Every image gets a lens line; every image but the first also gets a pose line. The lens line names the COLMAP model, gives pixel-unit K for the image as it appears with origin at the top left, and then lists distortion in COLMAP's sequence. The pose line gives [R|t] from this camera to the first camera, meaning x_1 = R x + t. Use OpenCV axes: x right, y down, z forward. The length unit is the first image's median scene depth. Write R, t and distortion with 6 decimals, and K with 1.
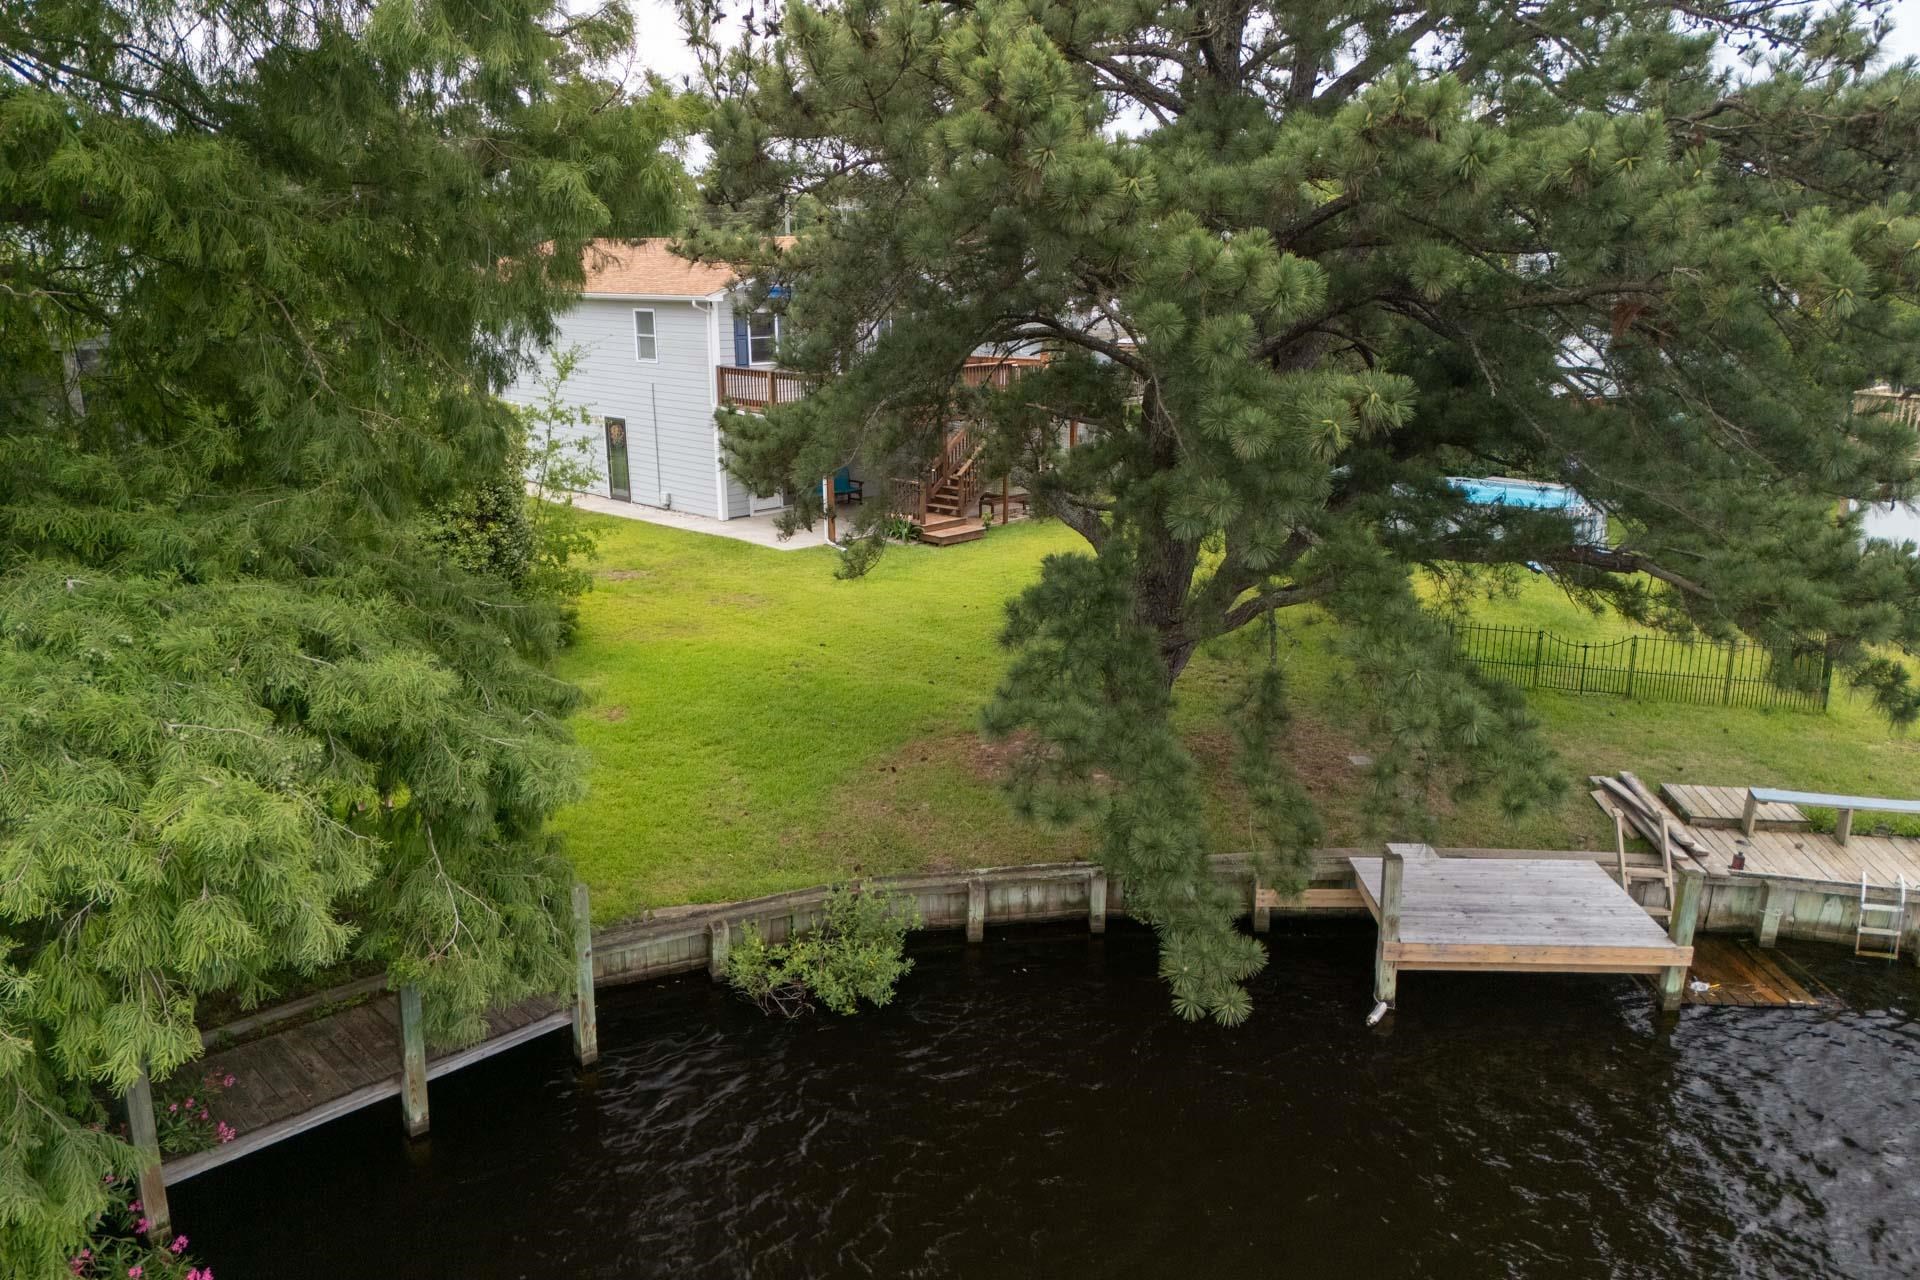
lens RADIAL K [[1410.0, 0, 960.0], [0, 1410.0, 640.0], [0, 0, 1]] dist [0.065161, -0.062831]
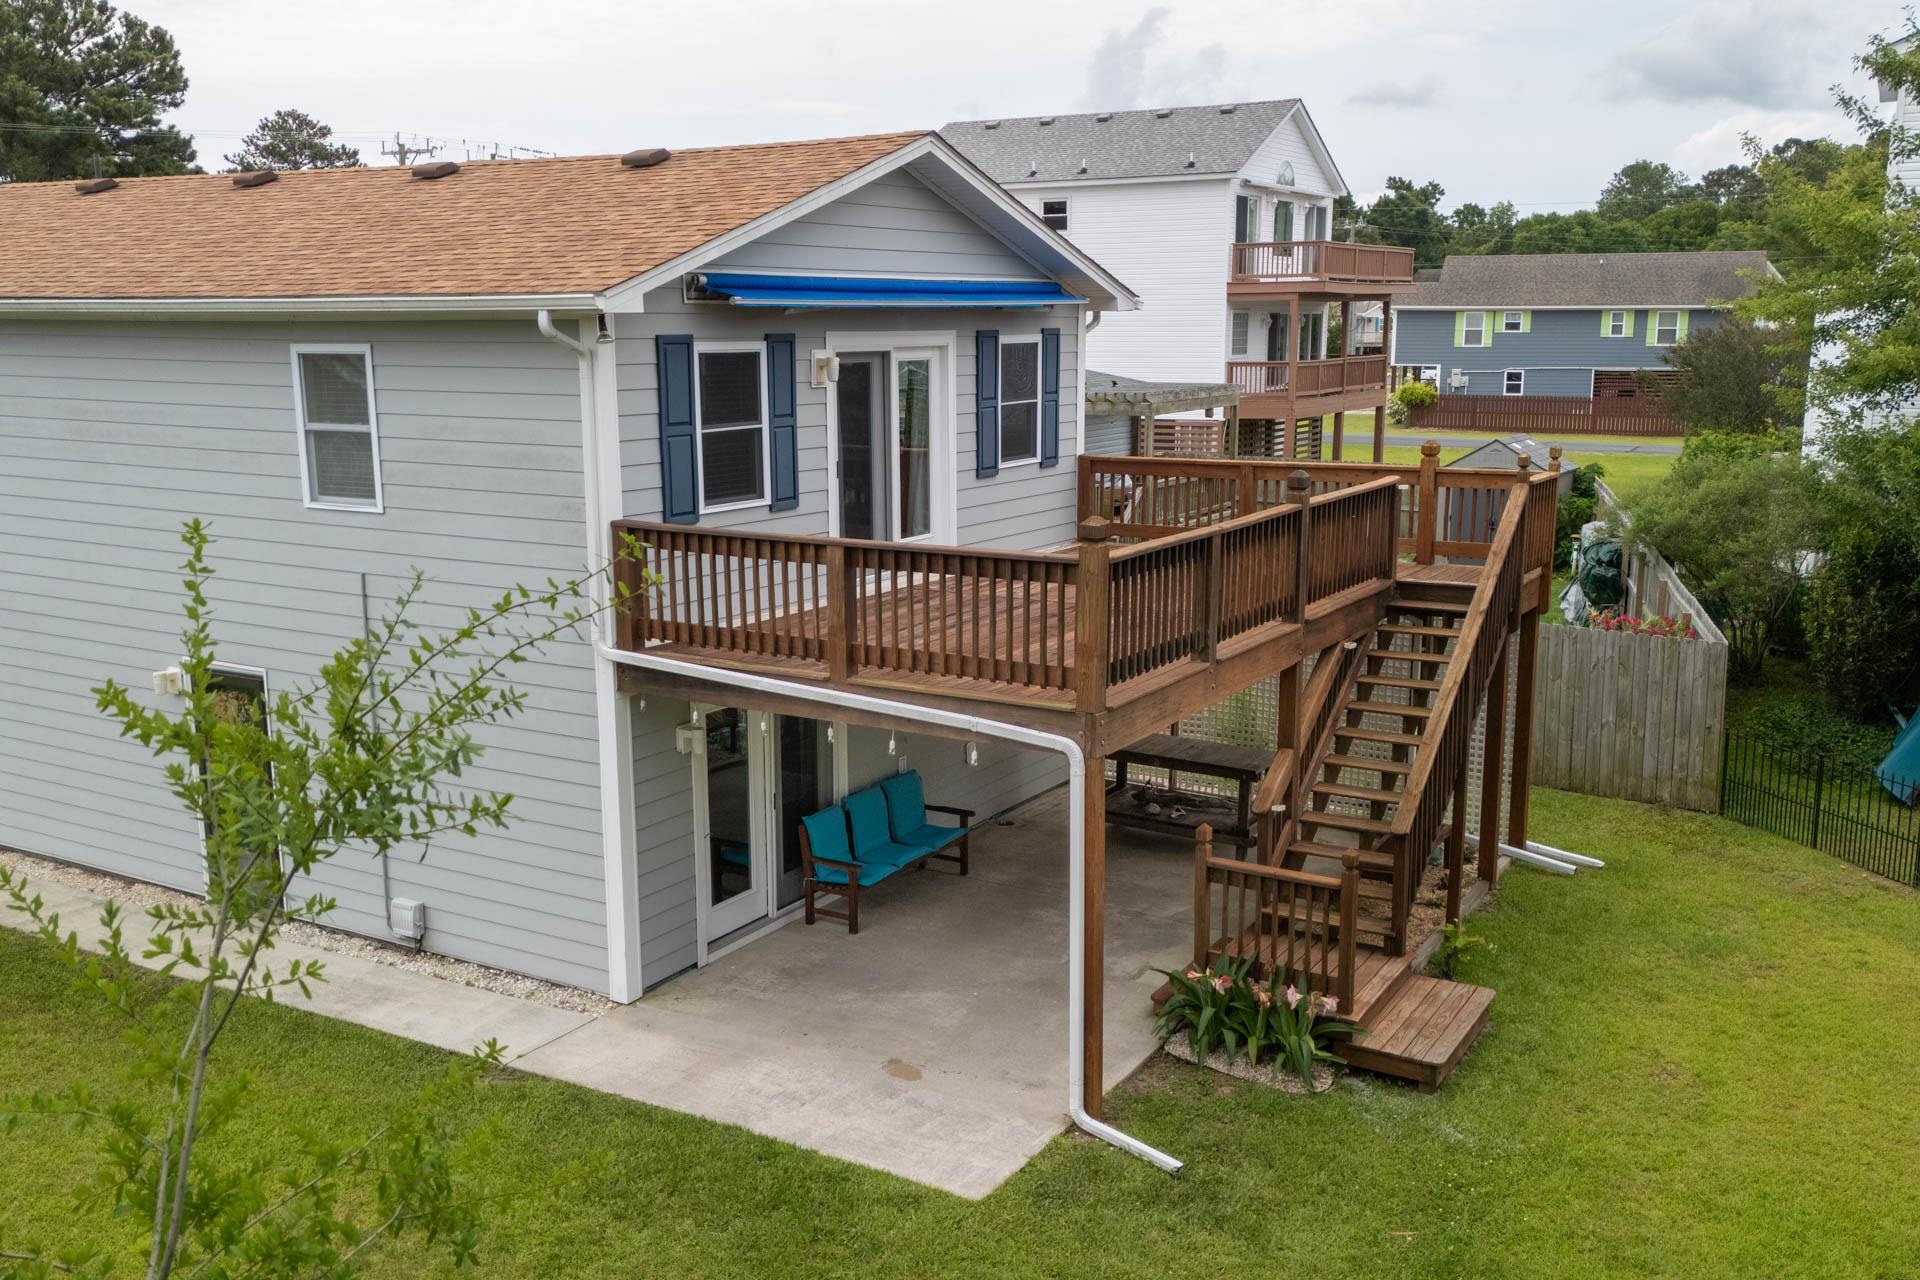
lens RADIAL K [[1727.4, 0, 971.5], [0, 1727.4, 668.7], [0, 0, 1]] dist [0.087361, -0.131834]
pose [[0.972027, -0.049494, 0.229597, -0.187882], [0.063952, 0.996383, -0.055957, -0.138898], [-0.225997, 0.069075, 0.971676, 0.631898]]
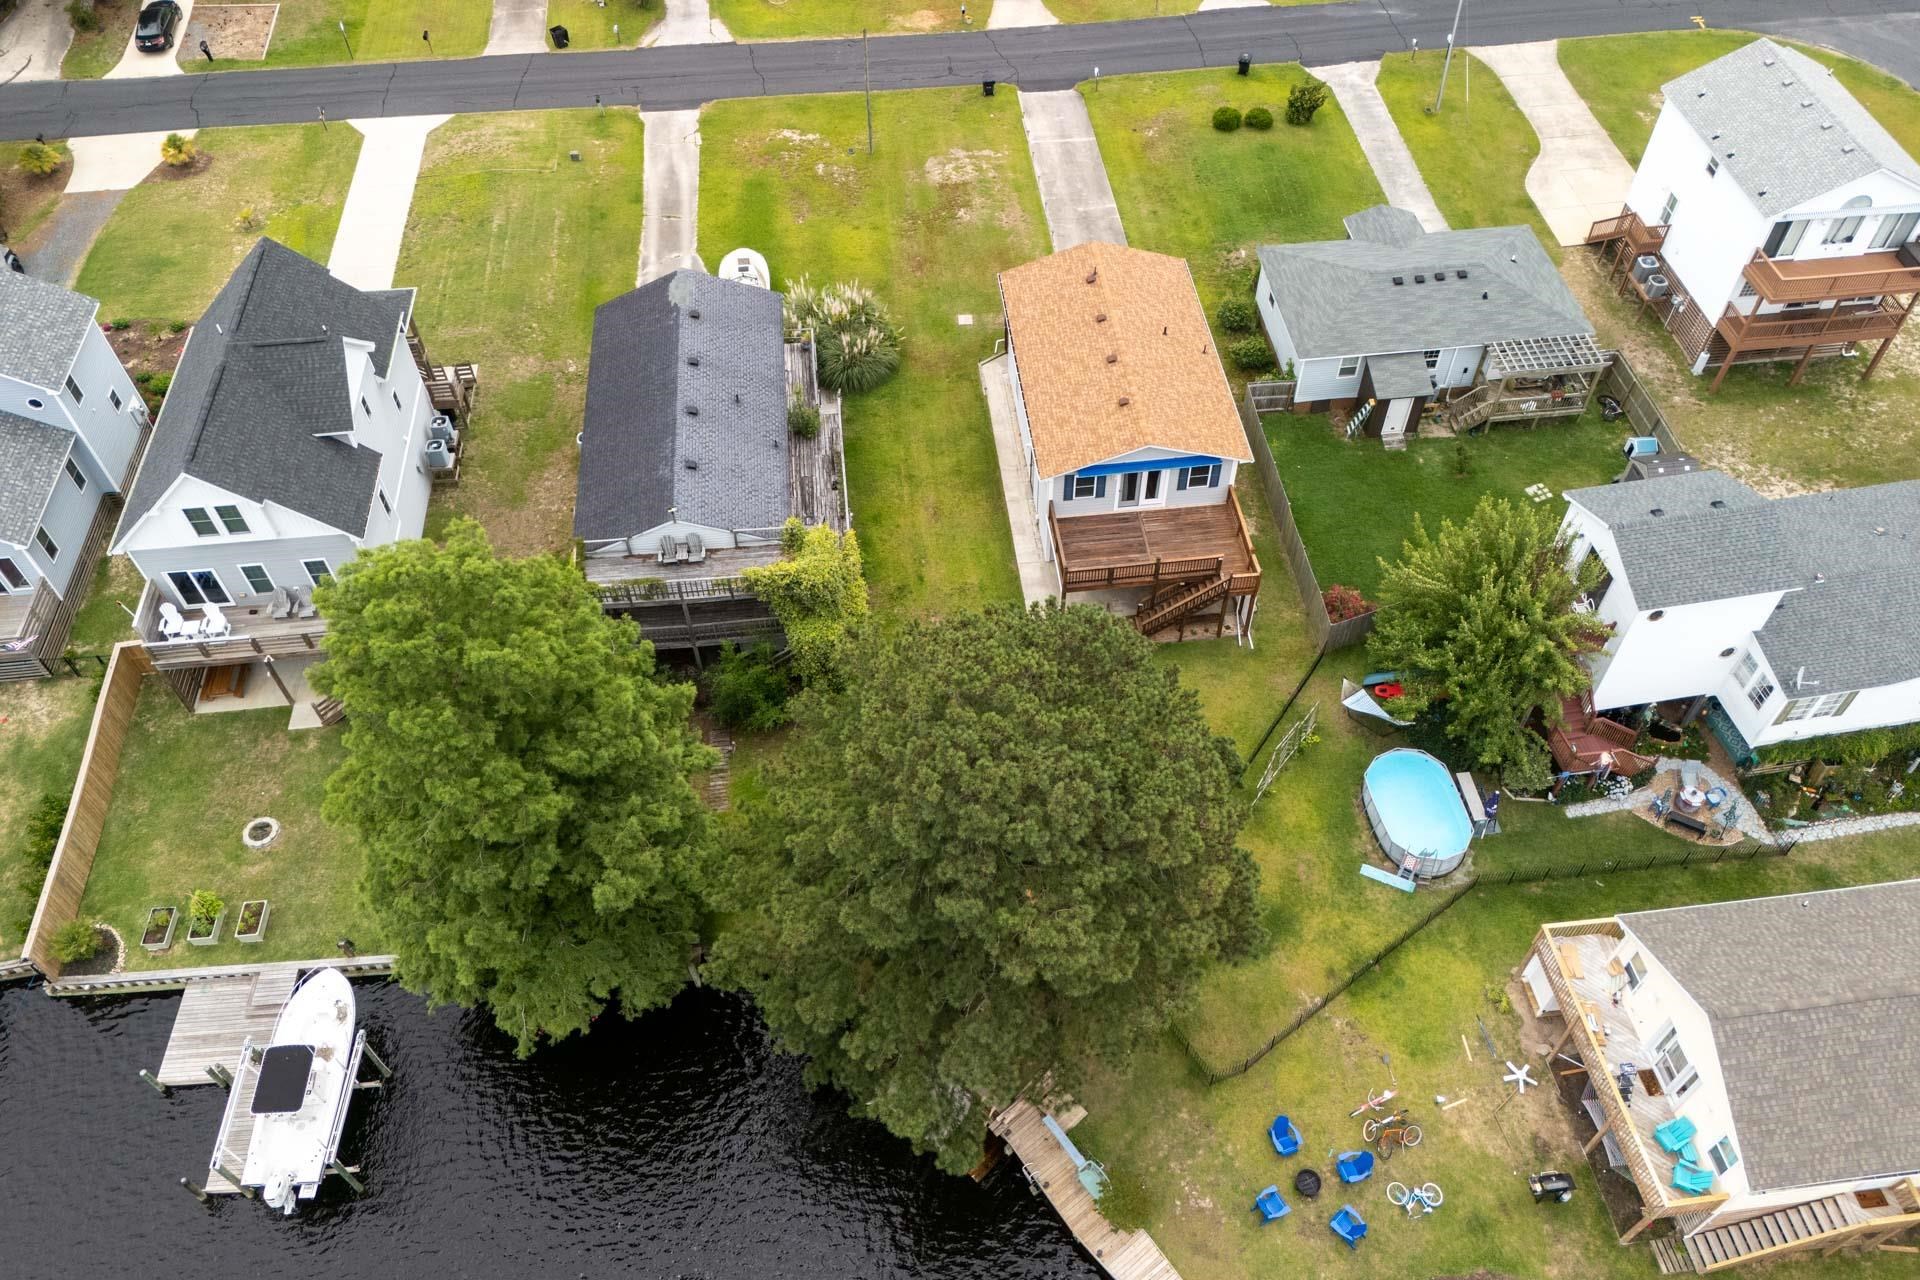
lens RADIAL K [[1410.0, 0, 960.0], [0, 1410.0, 640.0], [0, 0, 1]] dist [0.065161, -0.062831]
pose [[0.772358, 0.482154, -0.413509, 0.548886], [-0.153452, 0.773357, 0.615119, -1.125309], [0.616373, -0.411639, 0.671296, -0.302133]]
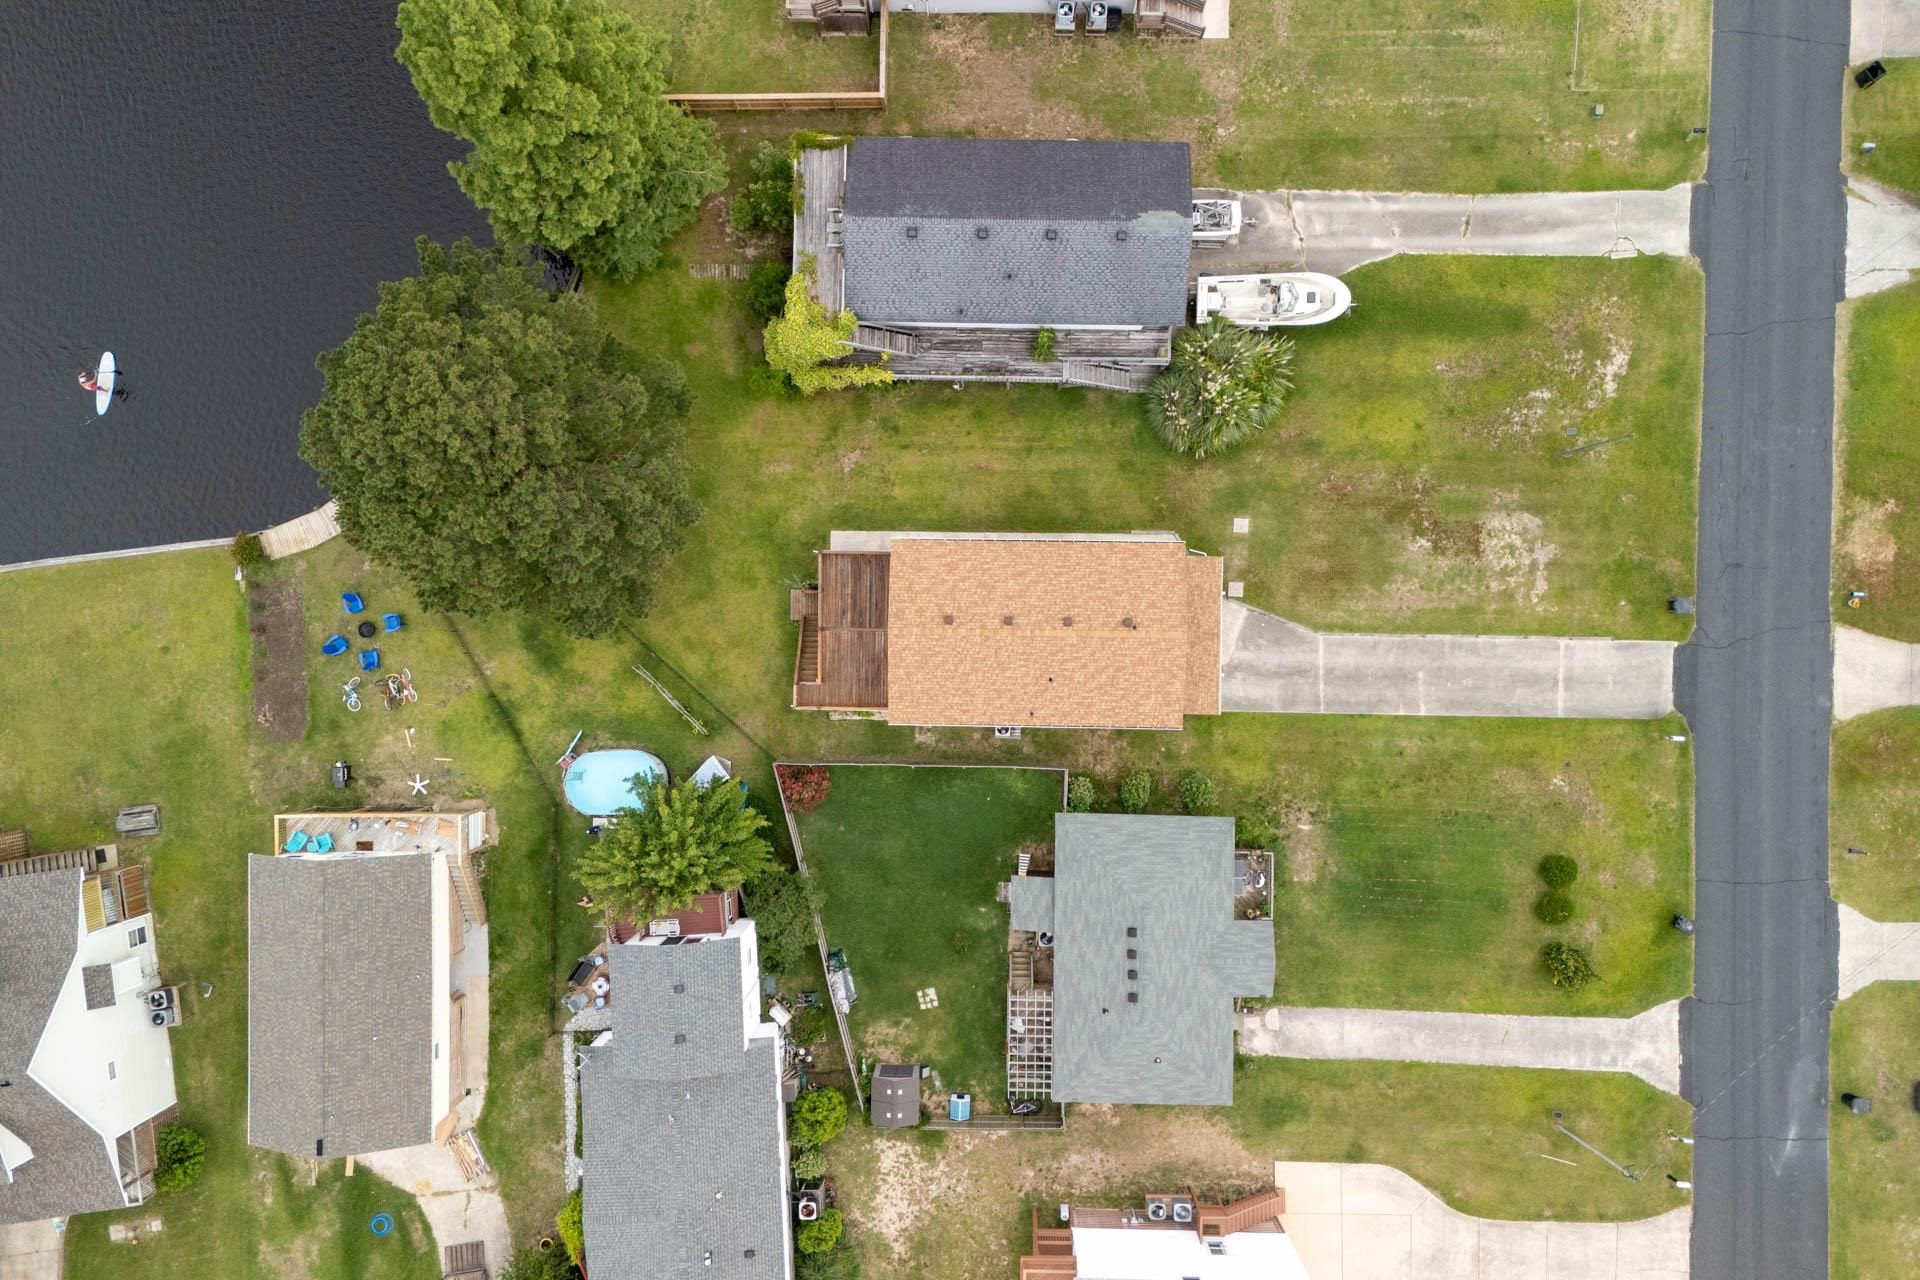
lens RADIAL K [[1410.0, 0, 960.0], [0, 1410.0, 640.0], [0, 0, 1]] dist [0.065161, -0.062831]
pose [[-0.723878, 0.689858, 0.009860, -0.165893], [-0.171904, -0.194186, 0.965785, -2.195228], [0.668169, 0.697415, 0.259156, 0.634335]]
